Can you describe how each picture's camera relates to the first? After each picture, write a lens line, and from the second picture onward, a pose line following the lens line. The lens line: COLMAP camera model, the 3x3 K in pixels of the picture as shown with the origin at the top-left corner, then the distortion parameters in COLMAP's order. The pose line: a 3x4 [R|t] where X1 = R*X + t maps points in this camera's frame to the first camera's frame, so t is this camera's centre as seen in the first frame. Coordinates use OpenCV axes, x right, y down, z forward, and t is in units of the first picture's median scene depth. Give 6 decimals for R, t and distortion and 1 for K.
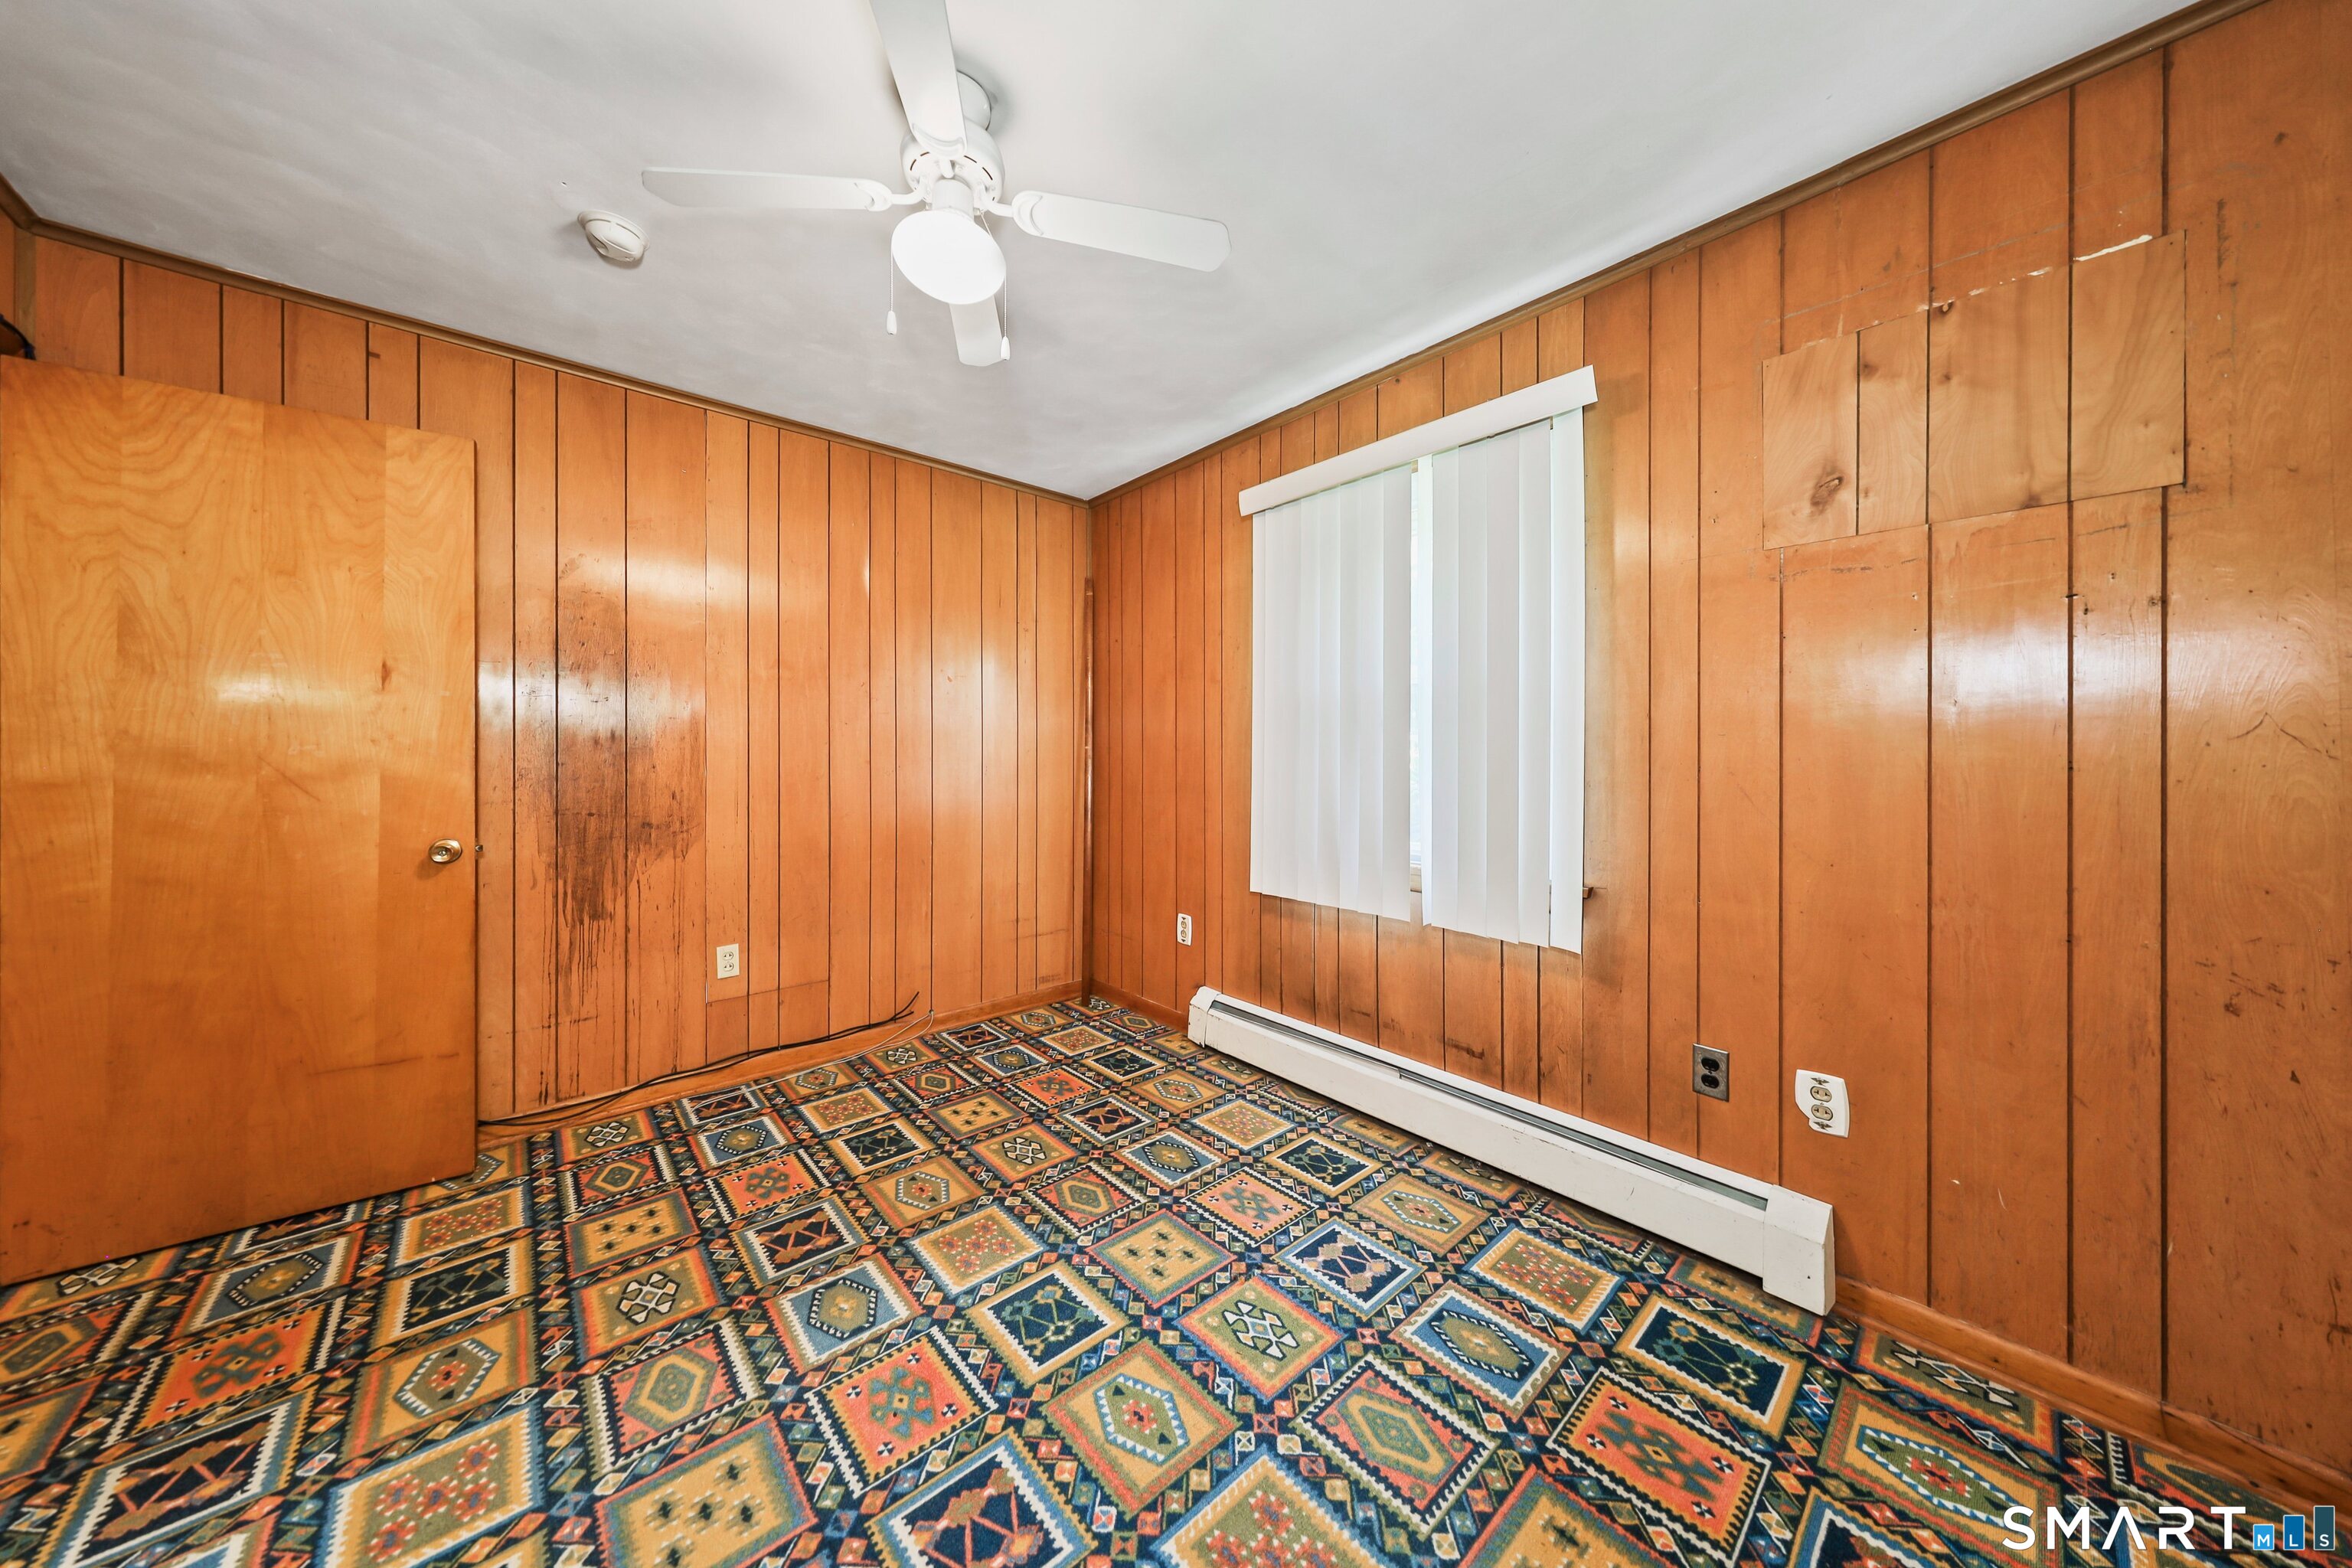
lens RADIAL K [[754.9, 0, 1169.5], [0, 754.9, 774.8], [0, 0, 1]] dist [0.002140, 0.000144]
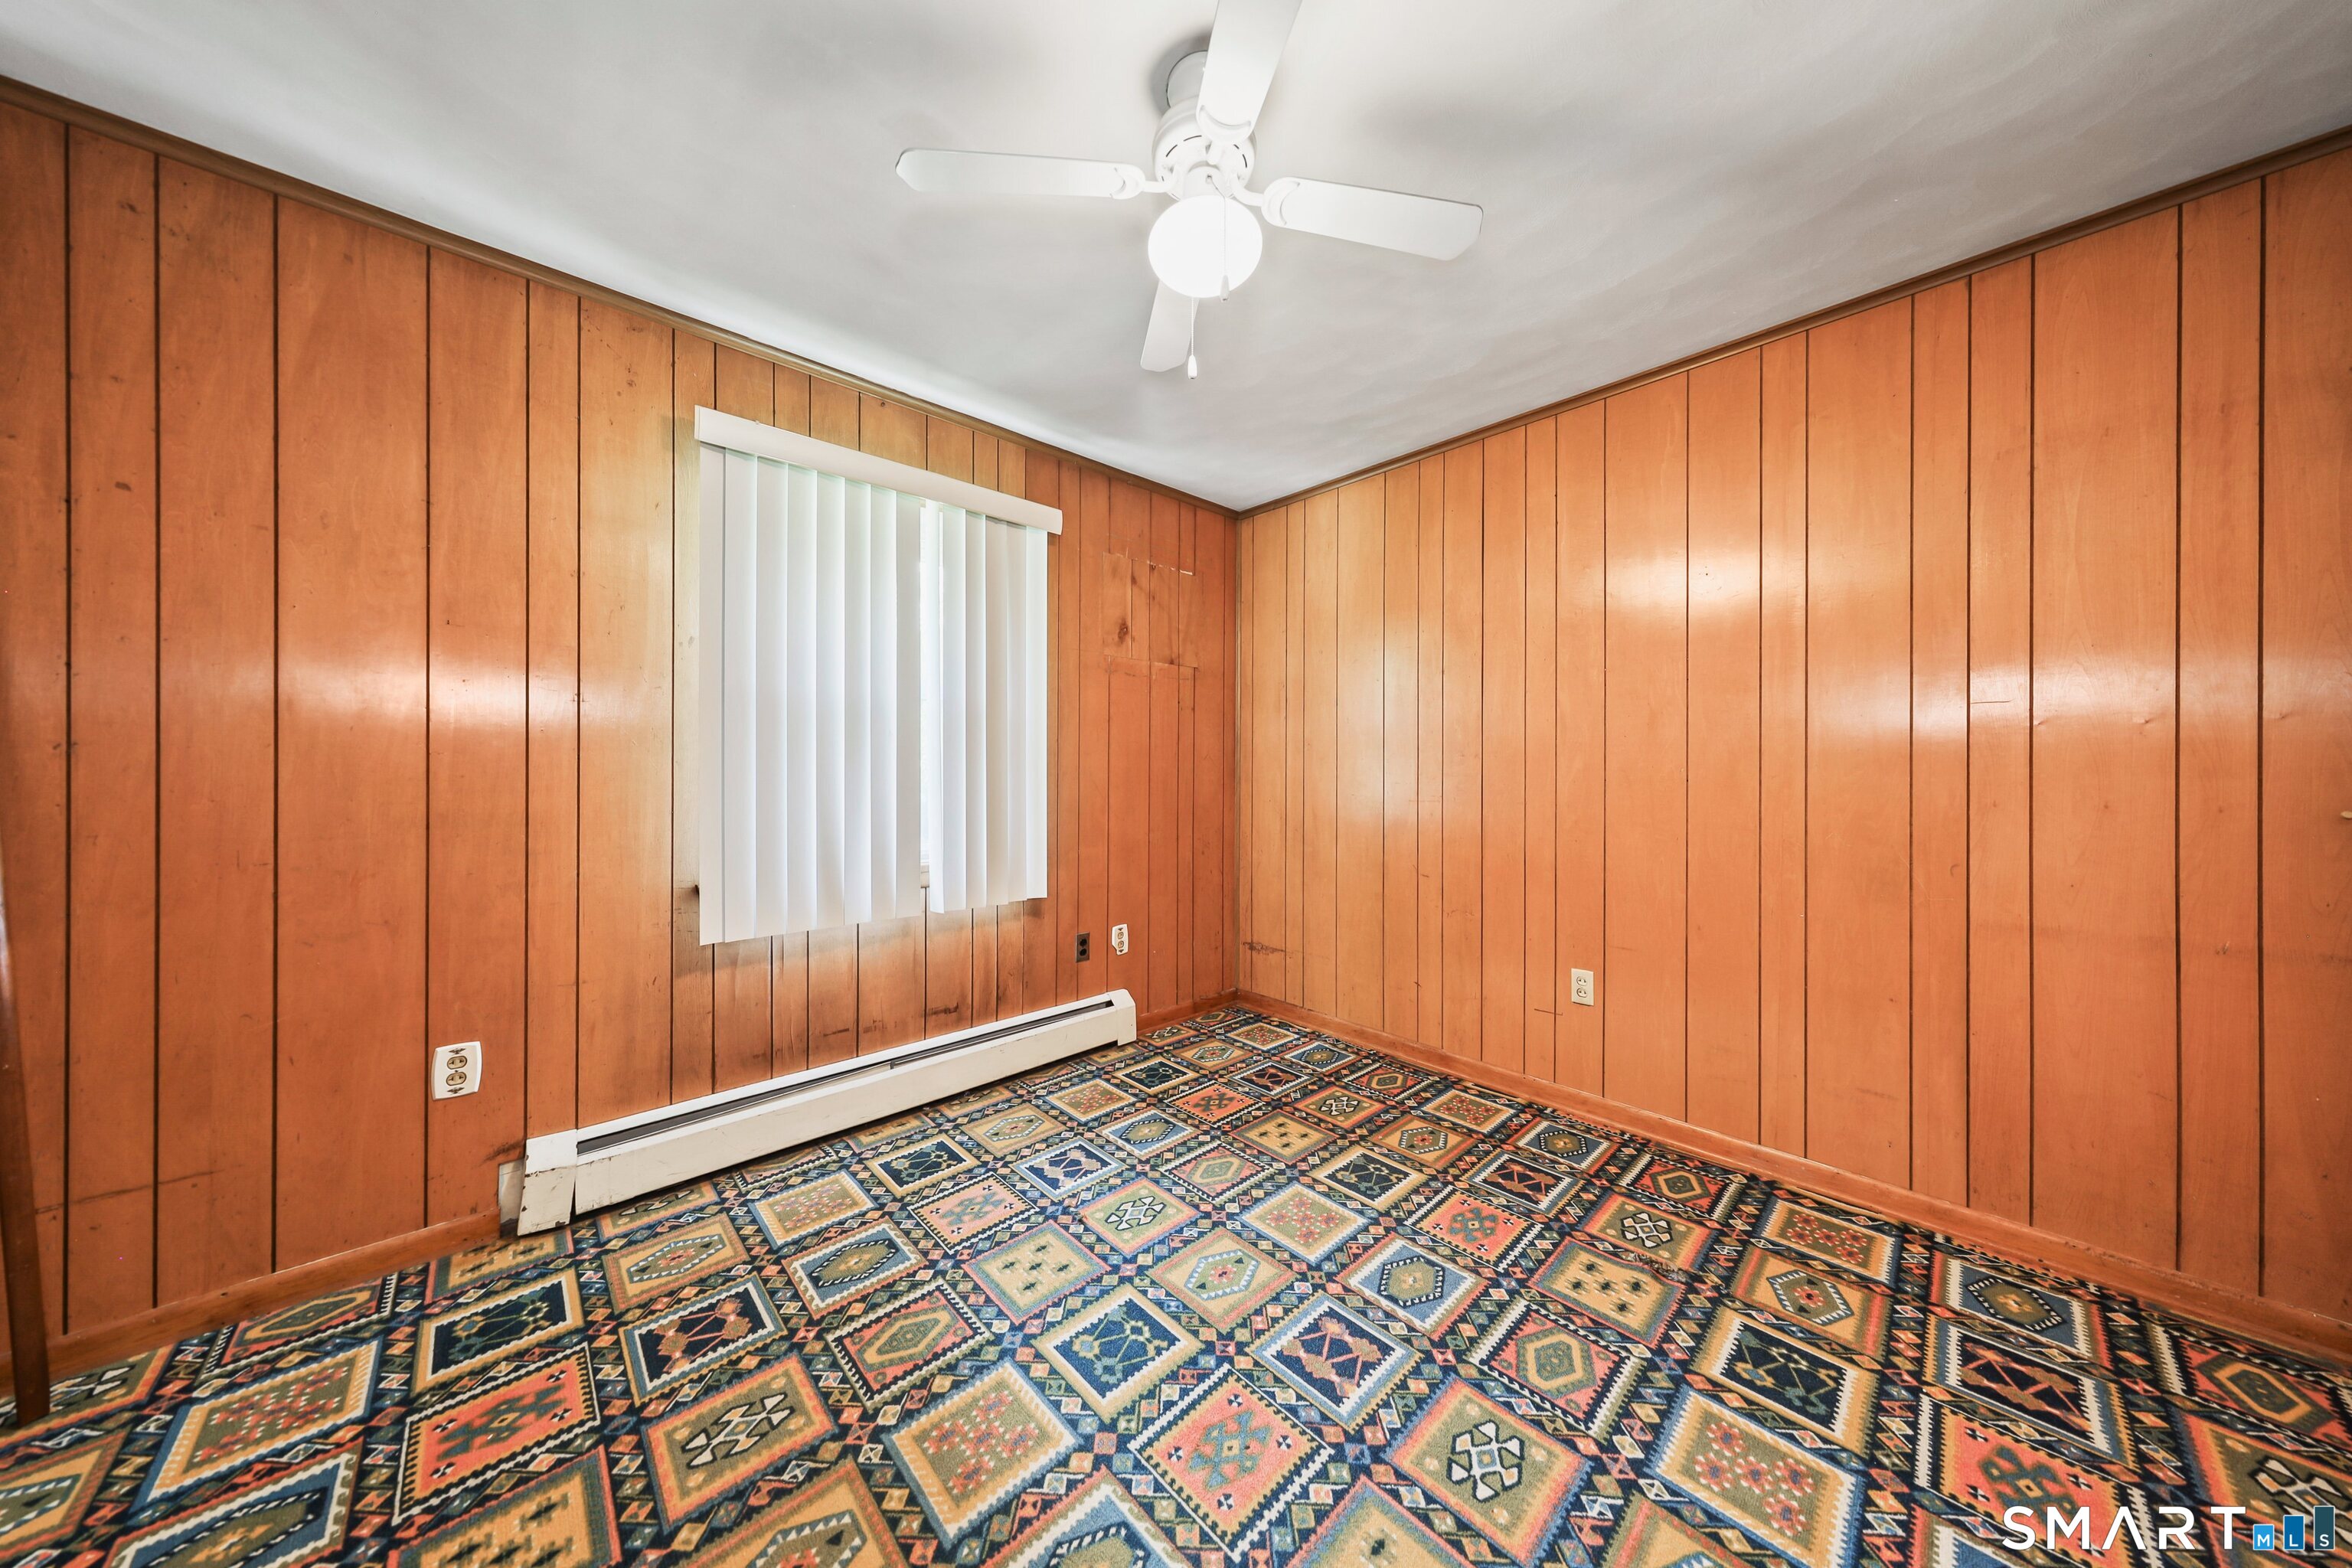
lens RADIAL K [[729.7, 0, 1176.0], [0, 729.7, 784.0], [0, 0, 1]] dist [0.000403, 0.000086]
pose [[-0.032016, -0.027046, 0.999121, -0.956201], [0.023603, 0.999335, 0.027808, -0.022974], [-0.999209, 0.024472, -0.031356, 0.827730]]
